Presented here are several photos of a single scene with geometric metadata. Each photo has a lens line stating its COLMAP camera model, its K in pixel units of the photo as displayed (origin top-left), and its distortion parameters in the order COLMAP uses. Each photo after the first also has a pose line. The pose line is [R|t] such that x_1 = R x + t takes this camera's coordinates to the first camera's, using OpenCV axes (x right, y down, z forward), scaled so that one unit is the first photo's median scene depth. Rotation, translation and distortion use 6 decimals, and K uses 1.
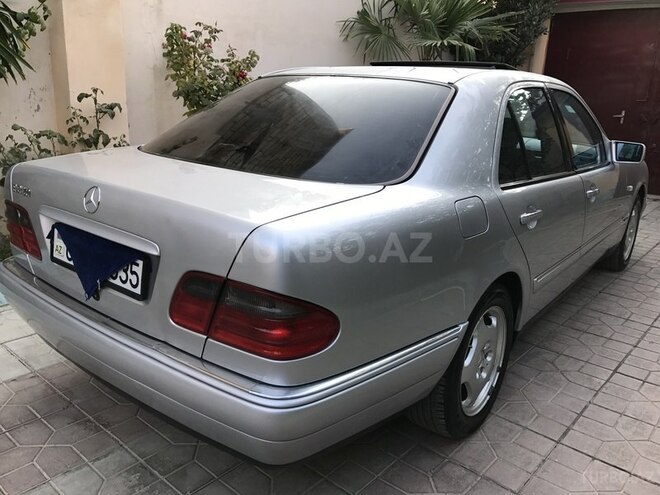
lens RADIAL K [[546.0, 0, 325.5], [0, 546.0, 244.2], [0, 0, 1]] dist [0.003920, -0.000964]
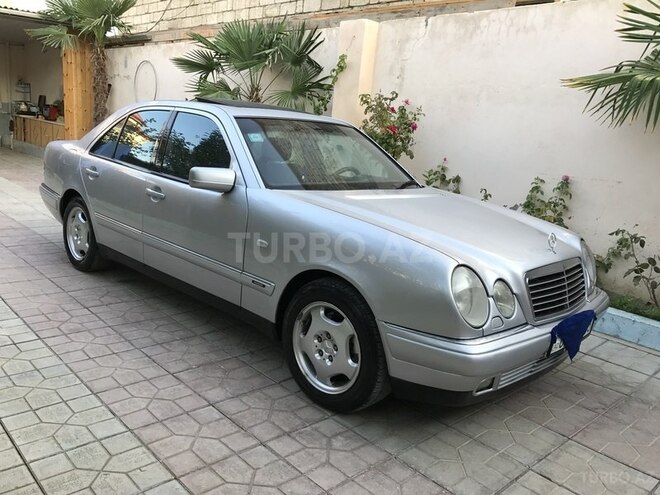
lens RADIAL K [[546.0, 0, 324.8], [0, 546.0, 245.0], [0, 0, 1]] dist [0.003920, -0.000964]
pose [[-0.091152, 0.165779, -0.981941, 1.542636], [-0.356691, 0.915189, 0.187620, -0.326171], [0.929765, 0.367351, -0.024290, 1.319696]]
